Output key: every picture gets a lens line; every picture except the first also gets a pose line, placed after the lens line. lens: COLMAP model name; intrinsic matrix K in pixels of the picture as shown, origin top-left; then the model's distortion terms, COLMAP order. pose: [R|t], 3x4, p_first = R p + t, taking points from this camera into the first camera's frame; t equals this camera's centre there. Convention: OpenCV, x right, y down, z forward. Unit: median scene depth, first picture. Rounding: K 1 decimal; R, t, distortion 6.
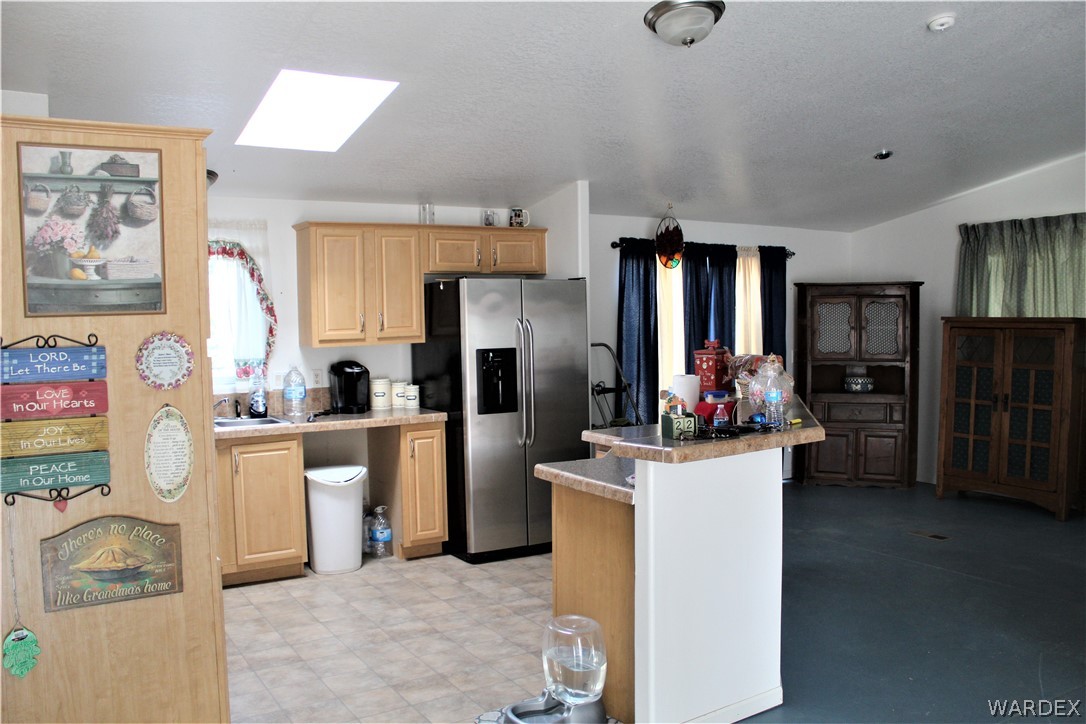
lens RADIAL K [[905.1, 0, 535.1], [0, 905.1, 363.9], [0, 0, 1]] dist [-0.176007, 0.165930]
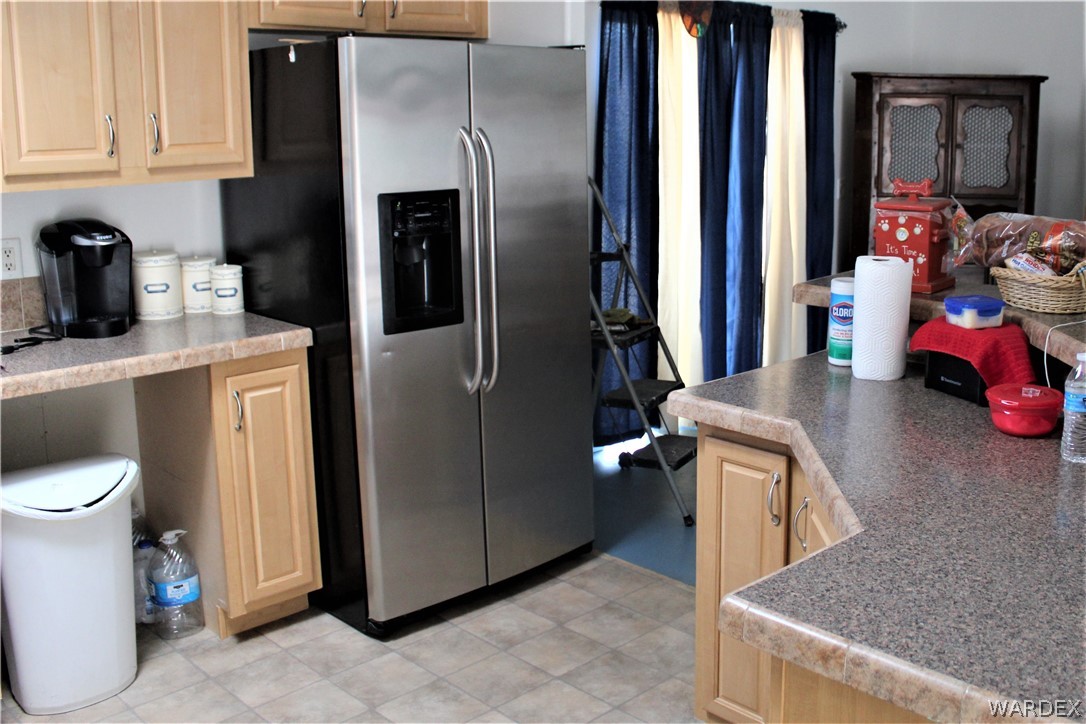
lens RADIAL K [[1084.4, 0, 634.5], [0, 1084.4, 291.1], [0, 0, 1]] dist [-0.159370, 0.153649]
pose [[0.964064, -0.027636, 0.264228, -0.079916], [-0.000274, 0.994471, 0.105012, -0.022980], [-0.265669, -0.101311, 0.958726, 0.415116]]
